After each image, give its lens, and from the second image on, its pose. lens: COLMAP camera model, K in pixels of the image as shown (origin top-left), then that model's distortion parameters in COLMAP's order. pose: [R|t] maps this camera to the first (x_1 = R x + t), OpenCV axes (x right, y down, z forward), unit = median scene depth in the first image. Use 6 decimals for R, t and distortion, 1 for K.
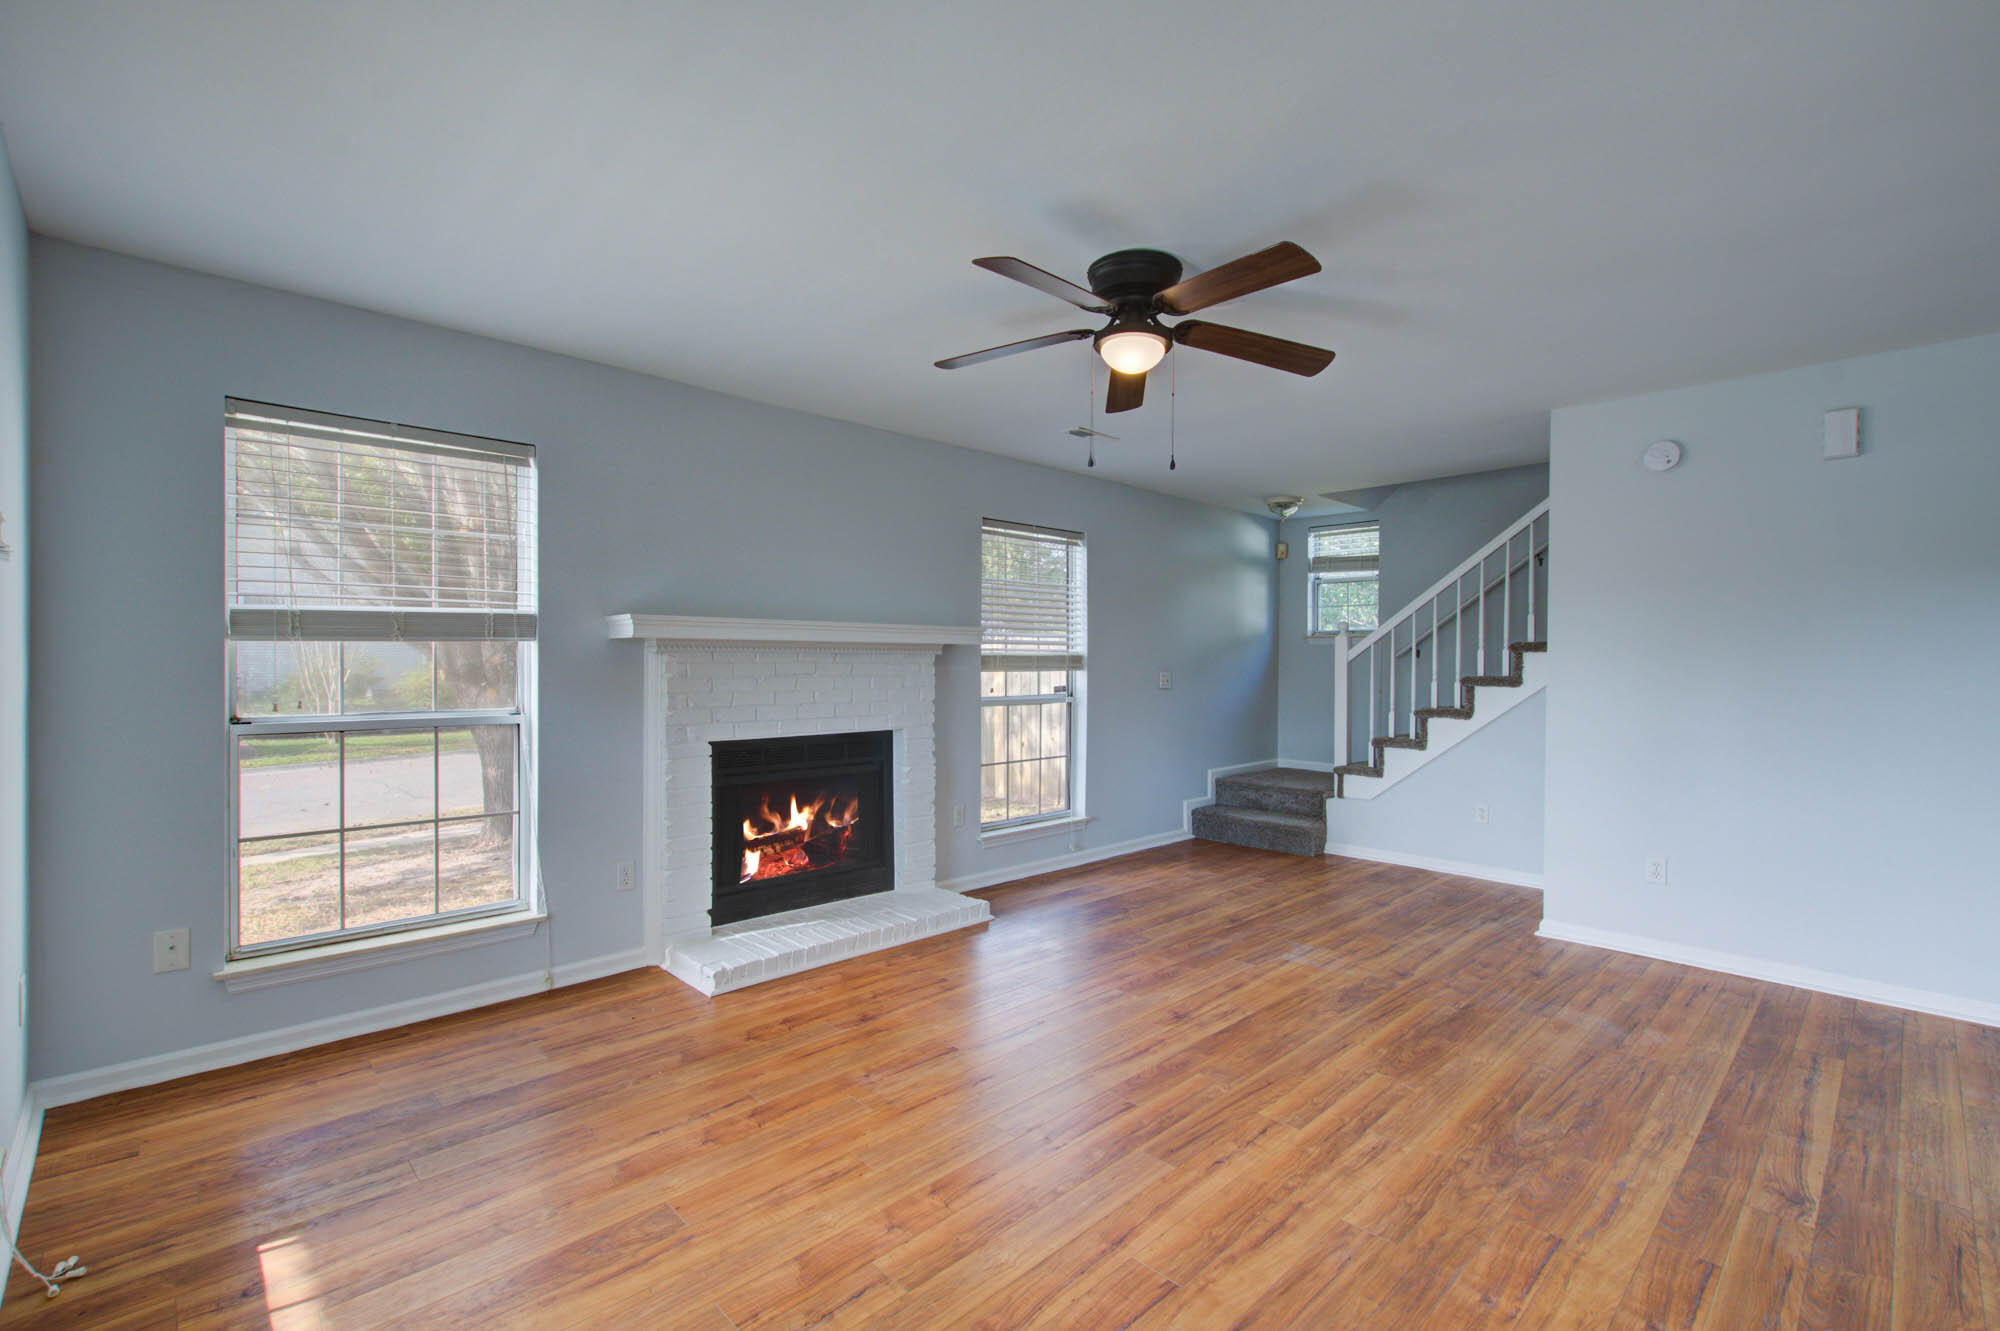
lens RADIAL K [[880.0, 0, 1024.4], [0, 880.0, 667.7], [0, 0, 1]] dist [-0.002372, -0.000161]
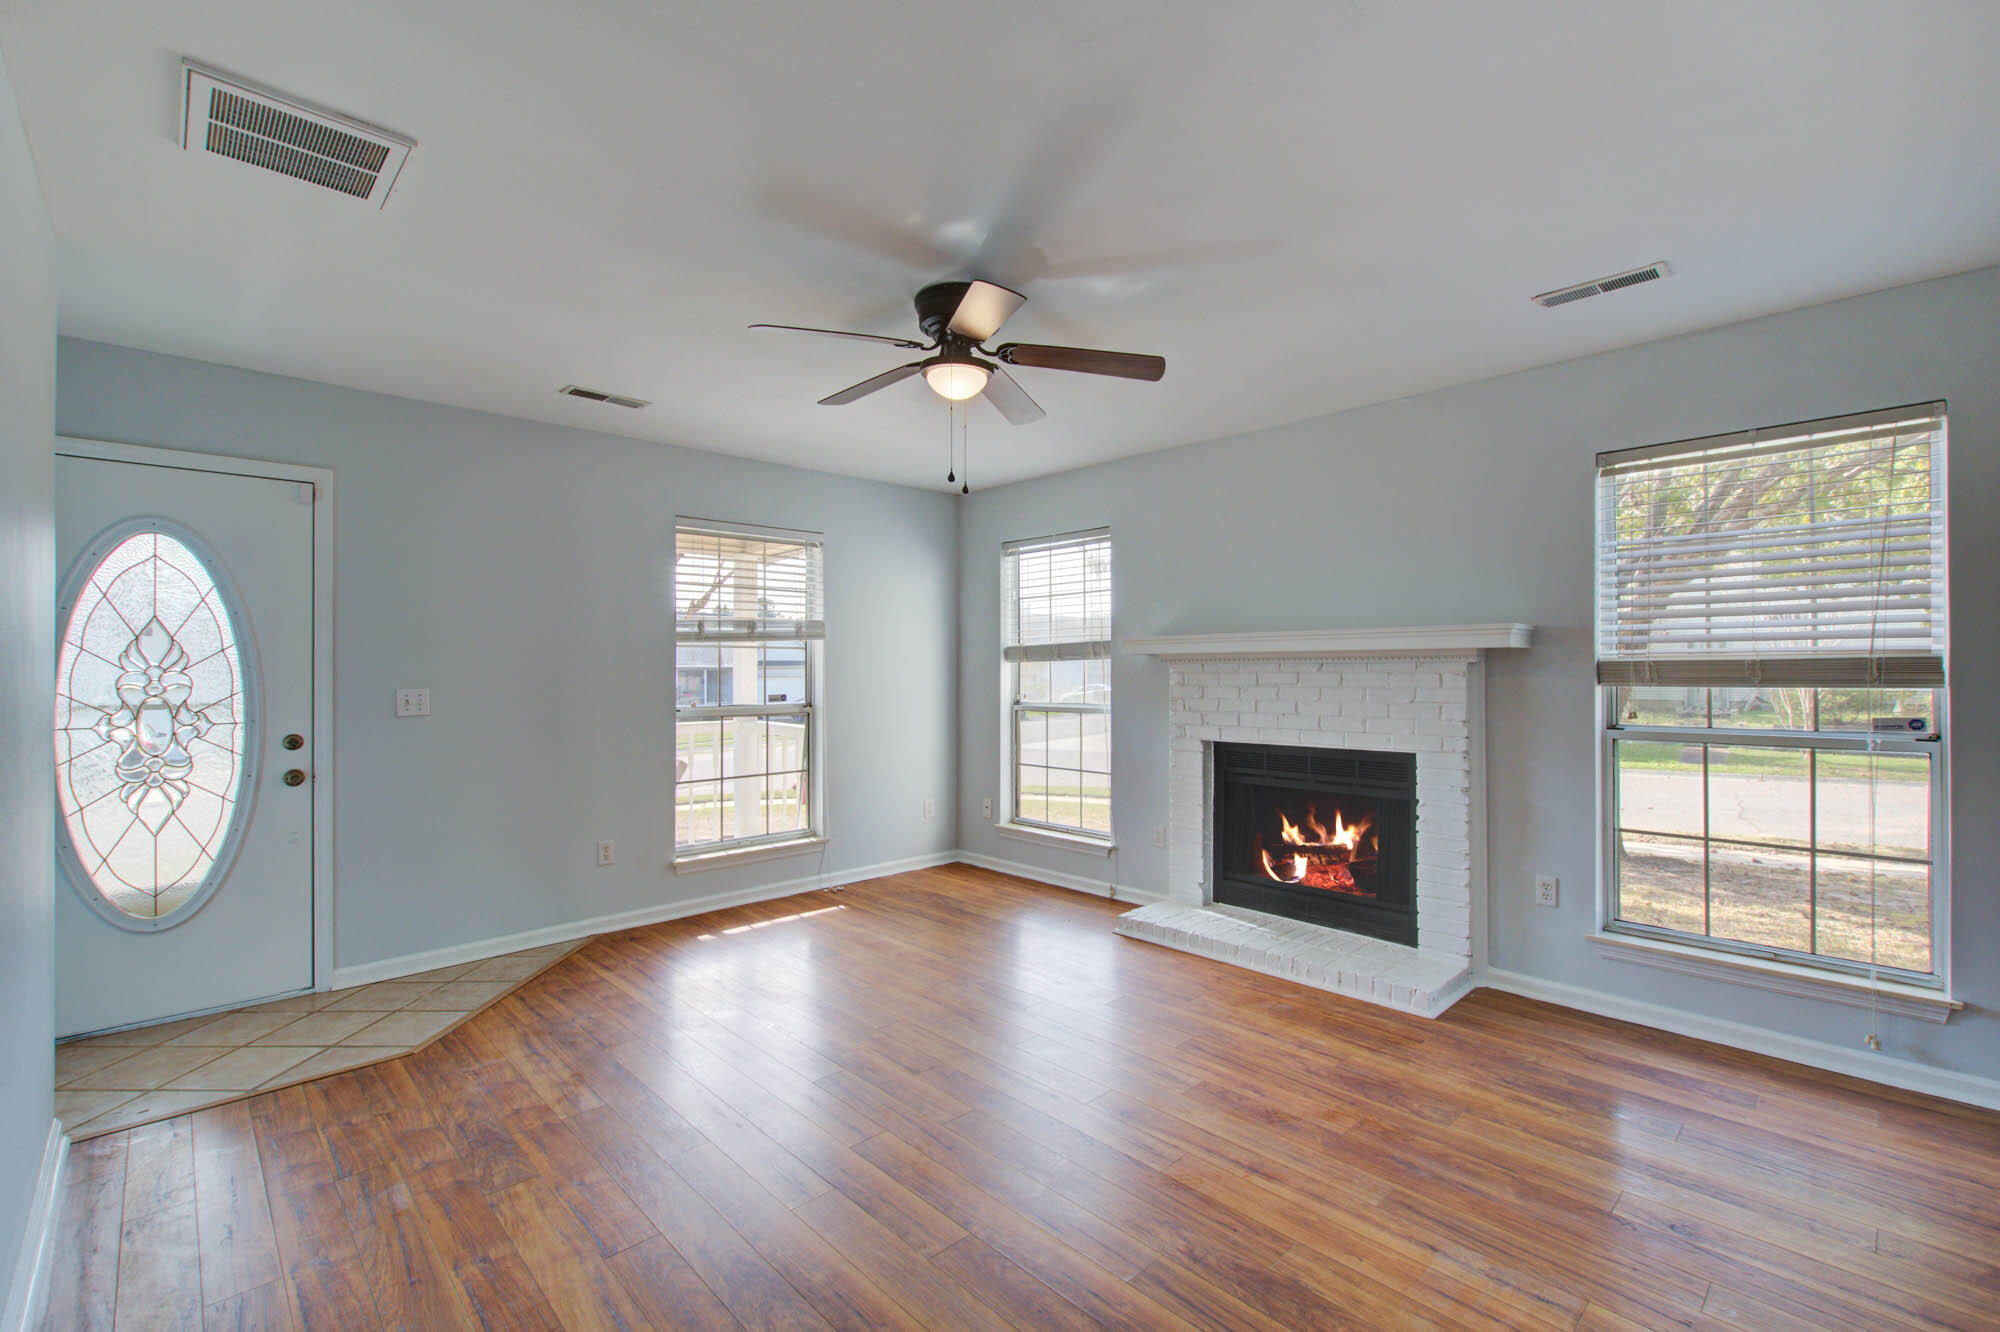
lens RADIAL K [[876.5, 0, 998.9], [0, 876.5, 660.0], [0, 0, 1]] dist [-0.002598, -0.000516]
pose [[-0.023586, -0.016428, -0.999587, 0.888070], [-0.004686, 0.999856, -0.016322, -0.003172], [0.999711, 0.004299, -0.023659, 0.813588]]
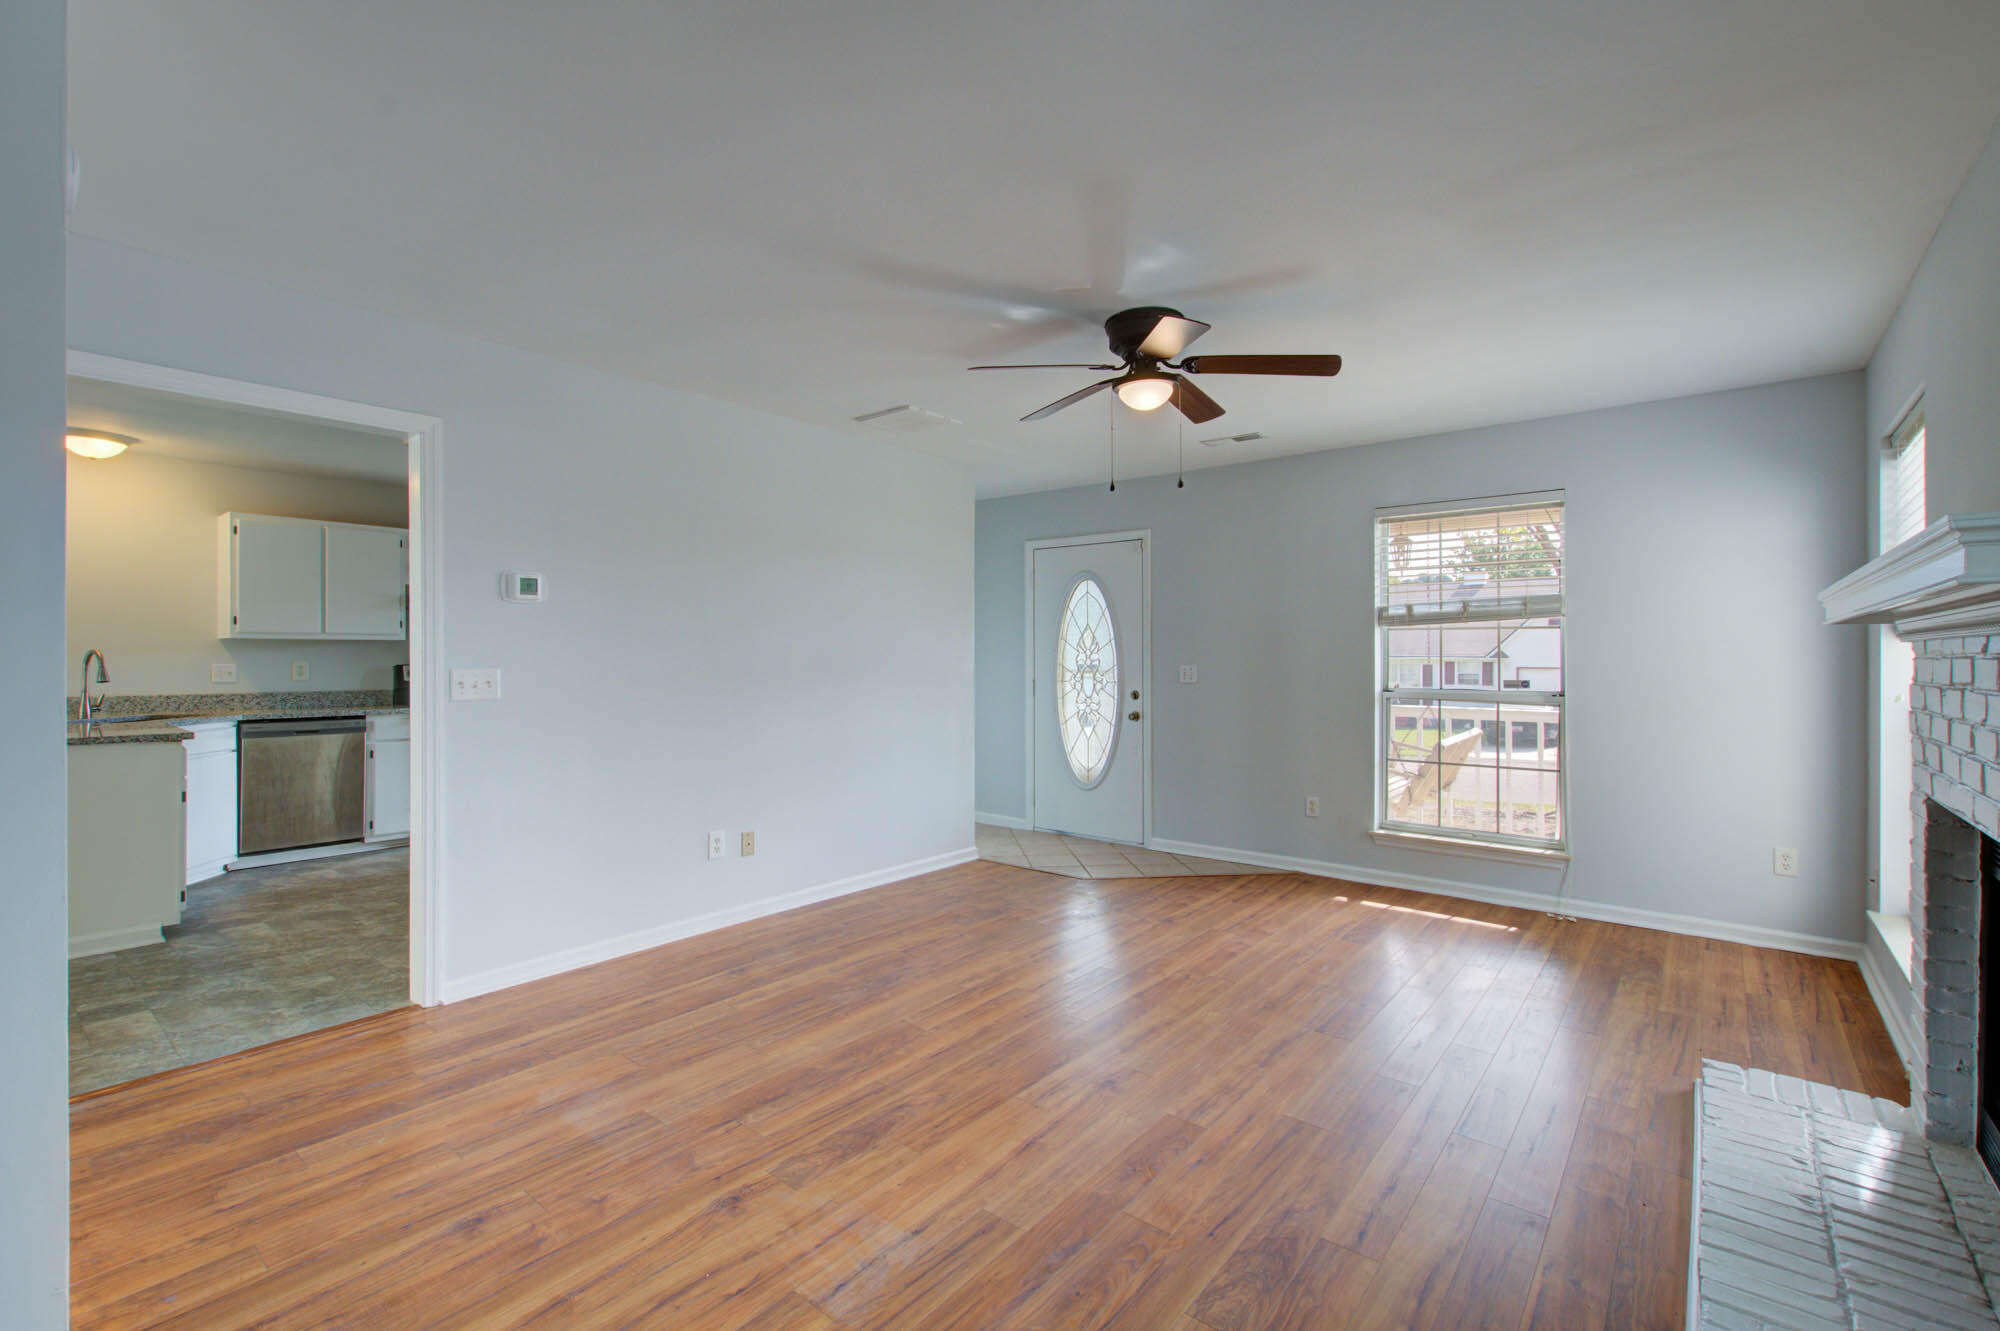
lens RADIAL K [[877.3, 0, 993.4], [0, 877.3, 651.1], [0, 0, 1]] dist [0.000063, 0.000096]
pose [[-0.996380, -0.005227, -0.084847, 0.321998], [-0.005594, 0.999976, 0.004087, -0.011650], [0.084823, 0.004547, -0.996386, 1.634742]]
